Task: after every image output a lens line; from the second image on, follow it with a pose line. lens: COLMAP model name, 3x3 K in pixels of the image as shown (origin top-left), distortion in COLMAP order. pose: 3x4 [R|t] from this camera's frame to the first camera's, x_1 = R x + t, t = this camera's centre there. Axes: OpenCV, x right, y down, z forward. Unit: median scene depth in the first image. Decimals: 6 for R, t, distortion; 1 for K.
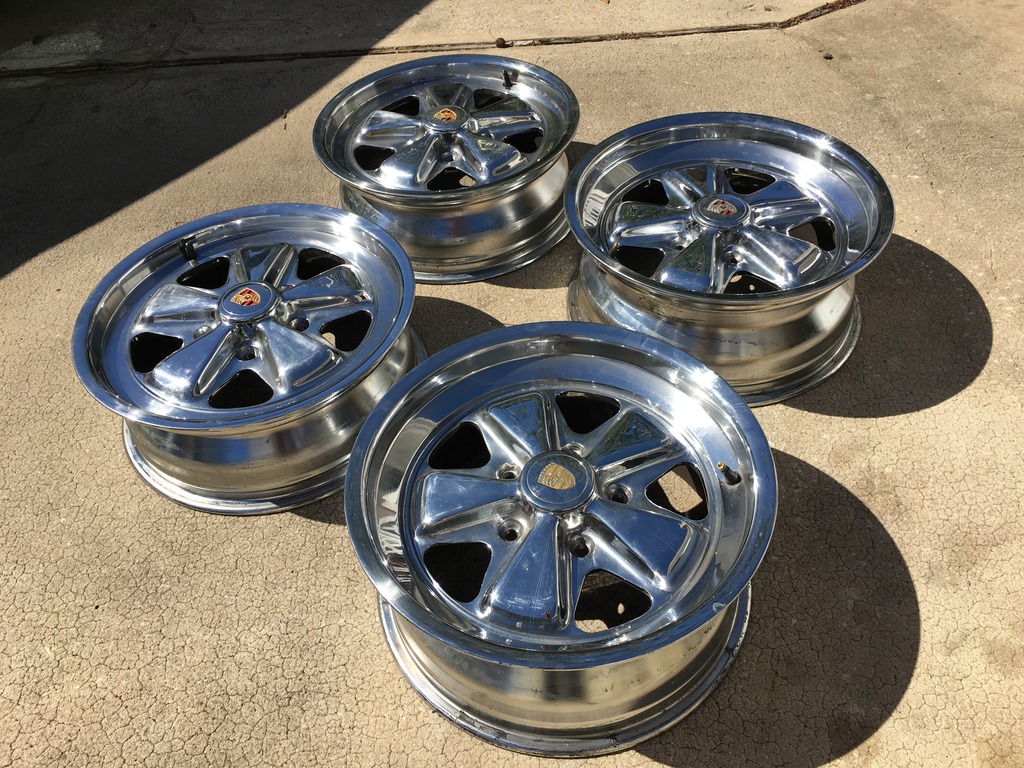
lens RADIAL K [[871.5, 0, 512.0], [0, 871.5, 384.0], [0, 0, 1]] dist [0.071478, -0.100728]
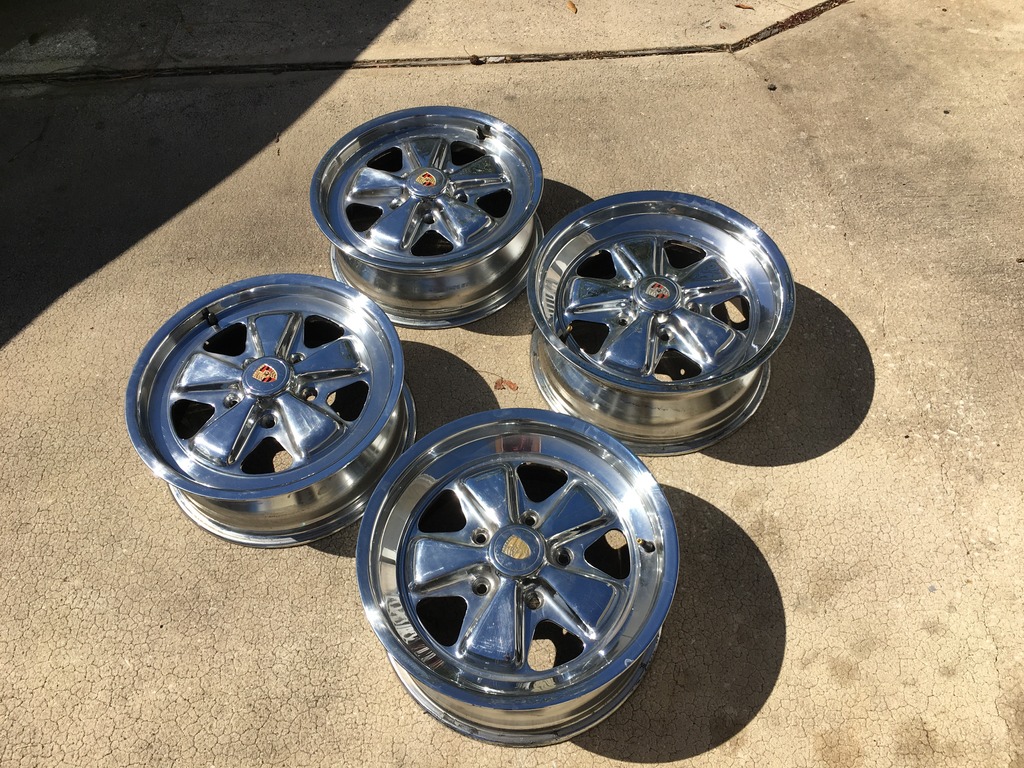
lens RADIAL K [[871.5, 0, 512.0], [0, 871.5, 384.0], [0, 0, 1]] dist [0.071478, -0.100728]
pose [[0.999542, 0.003133, 0.030092, 0.002836], [-0.007853, 0.987400, 0.158048, -0.265725], [-0.029217, -0.158212, 0.986973, -0.203495]]
